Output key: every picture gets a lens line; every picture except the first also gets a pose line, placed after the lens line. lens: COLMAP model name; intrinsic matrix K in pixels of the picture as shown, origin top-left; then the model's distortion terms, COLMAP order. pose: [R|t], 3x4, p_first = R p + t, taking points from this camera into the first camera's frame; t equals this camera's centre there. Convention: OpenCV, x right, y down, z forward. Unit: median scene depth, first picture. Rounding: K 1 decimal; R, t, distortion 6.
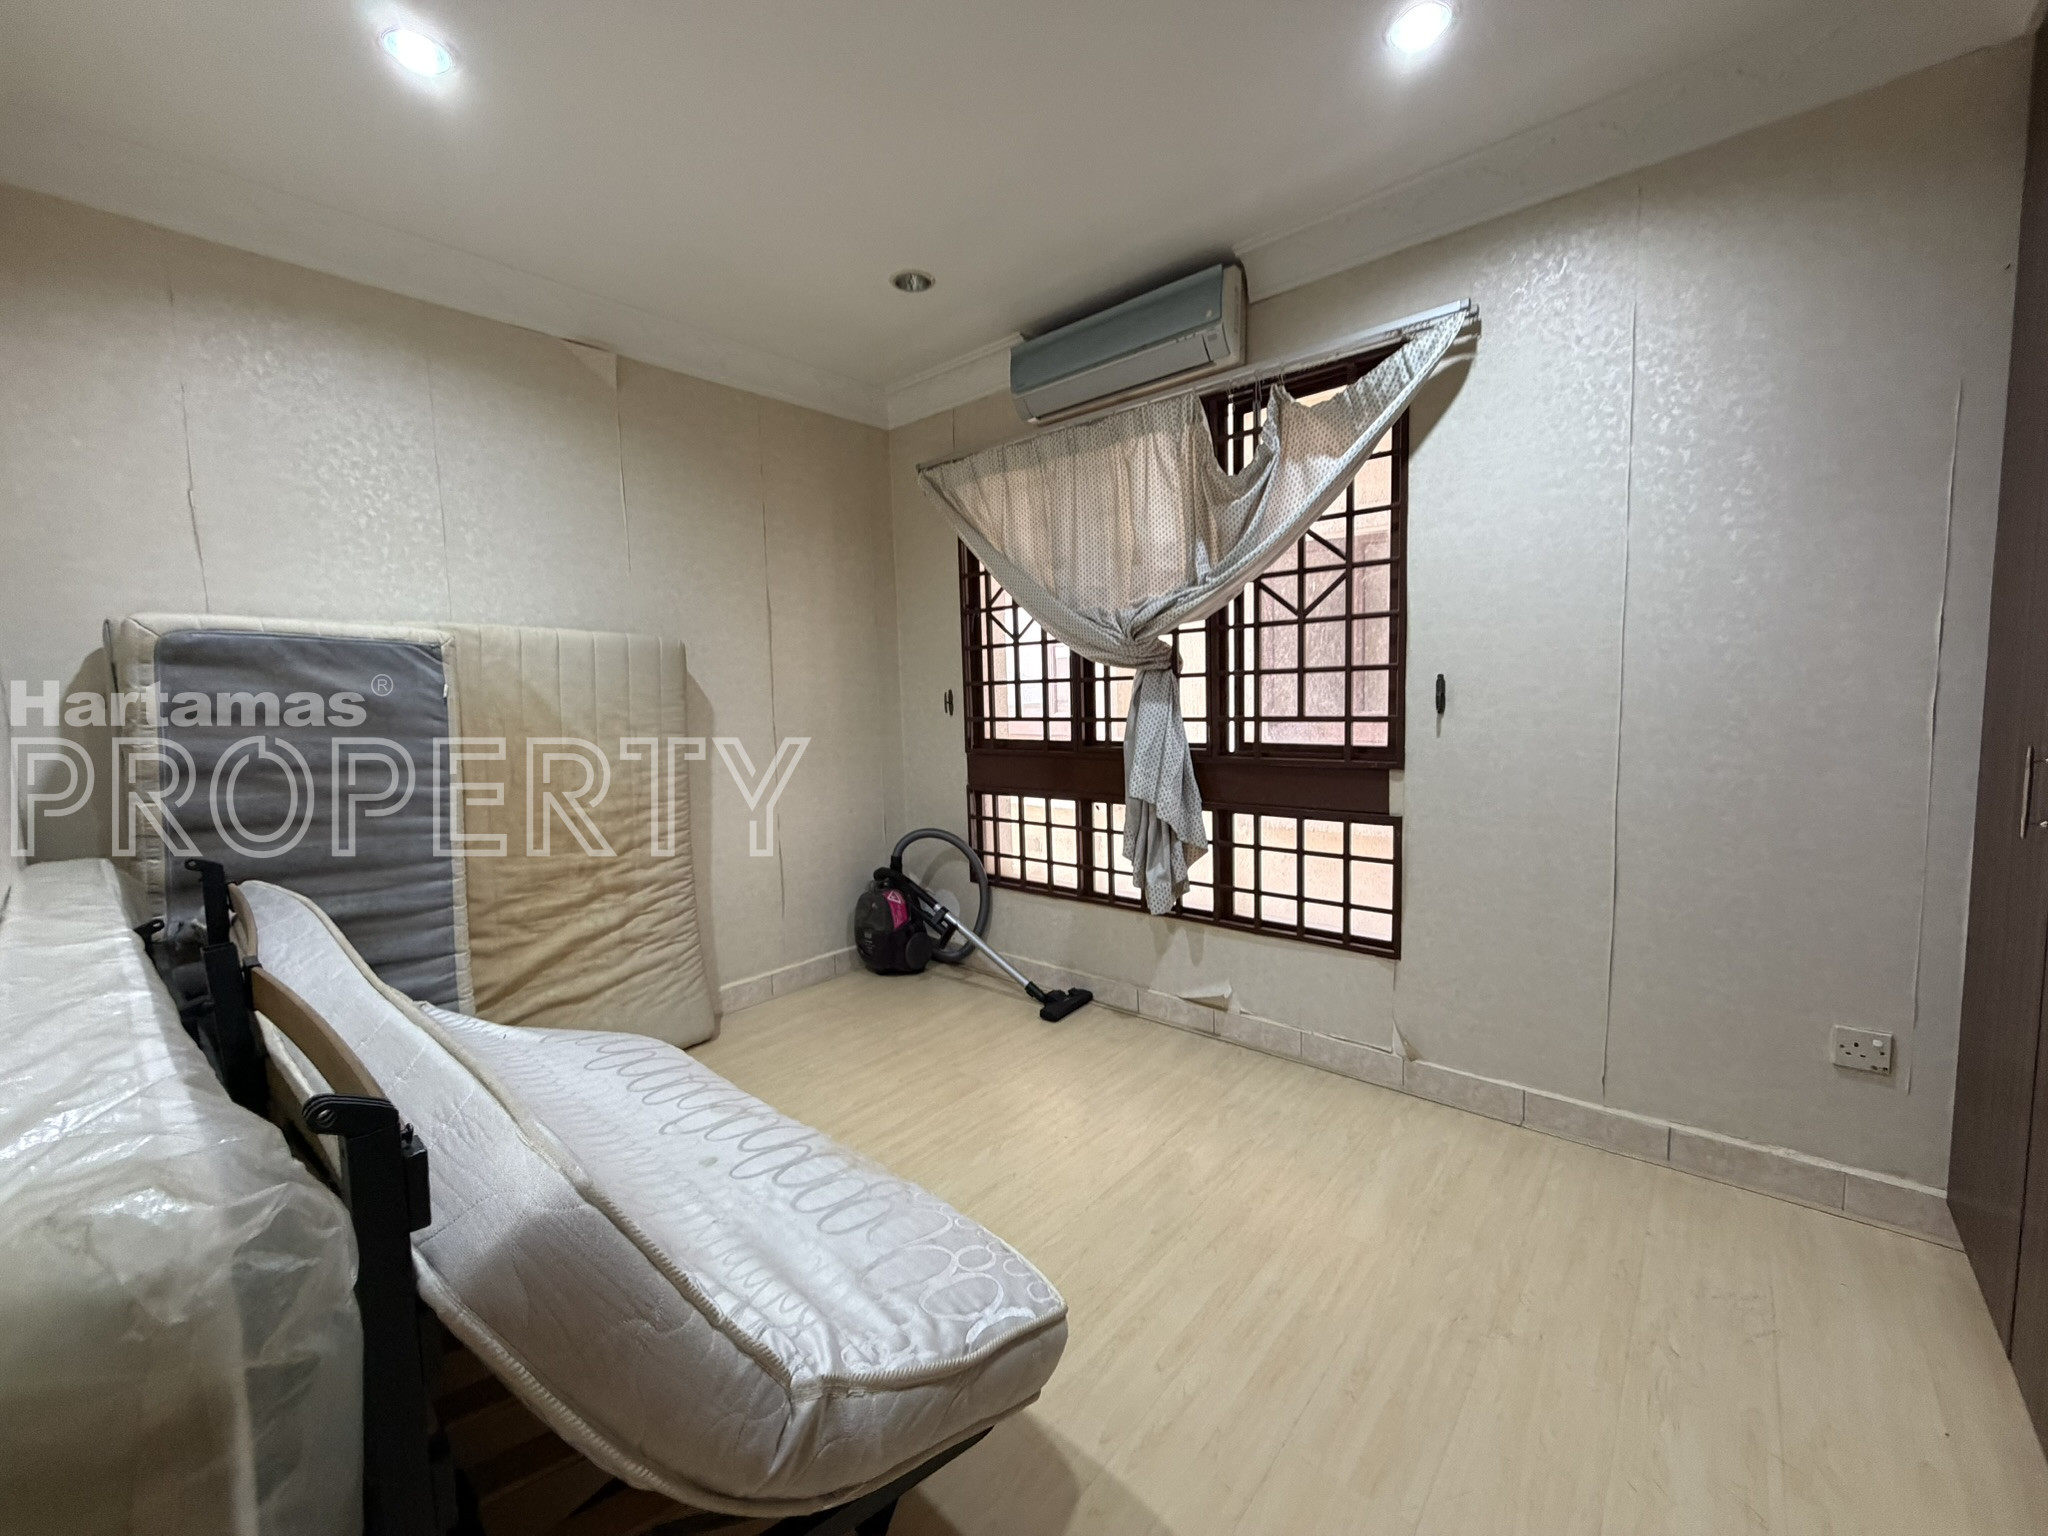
lens RADIAL K [[827.0, 0, 1007.7], [0, 827.0, 765.1], [0, 0, 1]] dist [-0.007896, 0.000878]
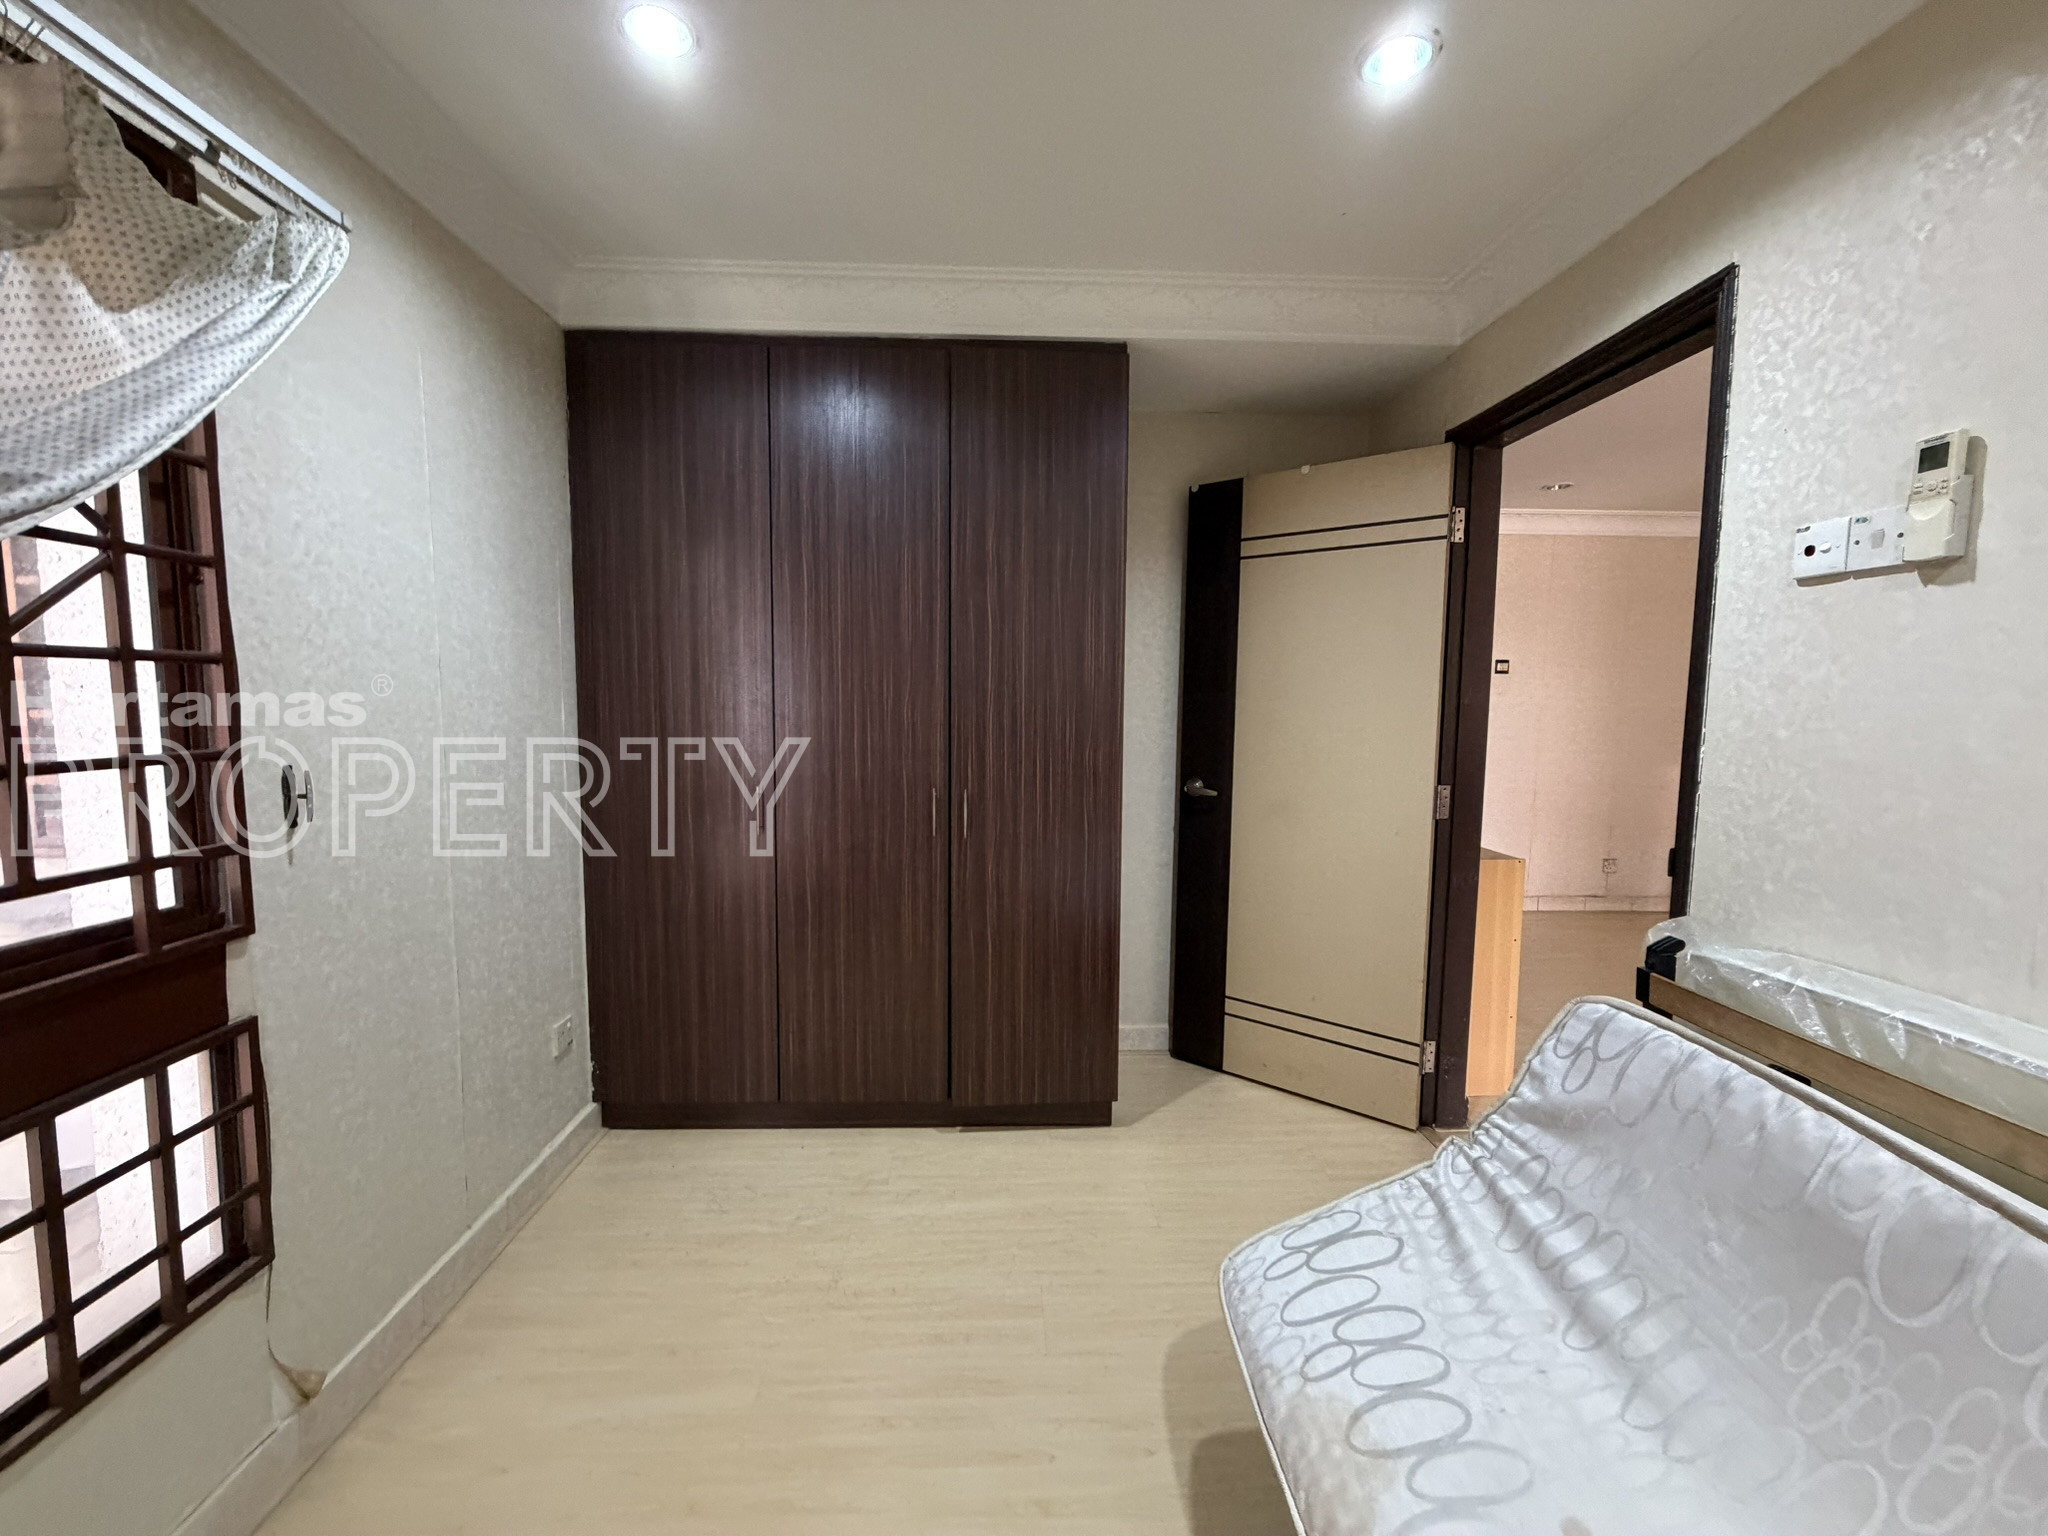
lens RADIAL K [[827.0, 0, 1032.1], [0, 827.0, 769.5], [0, 0, 1]] dist [-0.007896, 0.000878]
pose [[-0.696397, -0.038350, 0.716631, -0.297567], [0.077280, 0.988757, 0.128011, -0.136307], [-0.713484, 0.144528, -0.685604, 0.976928]]
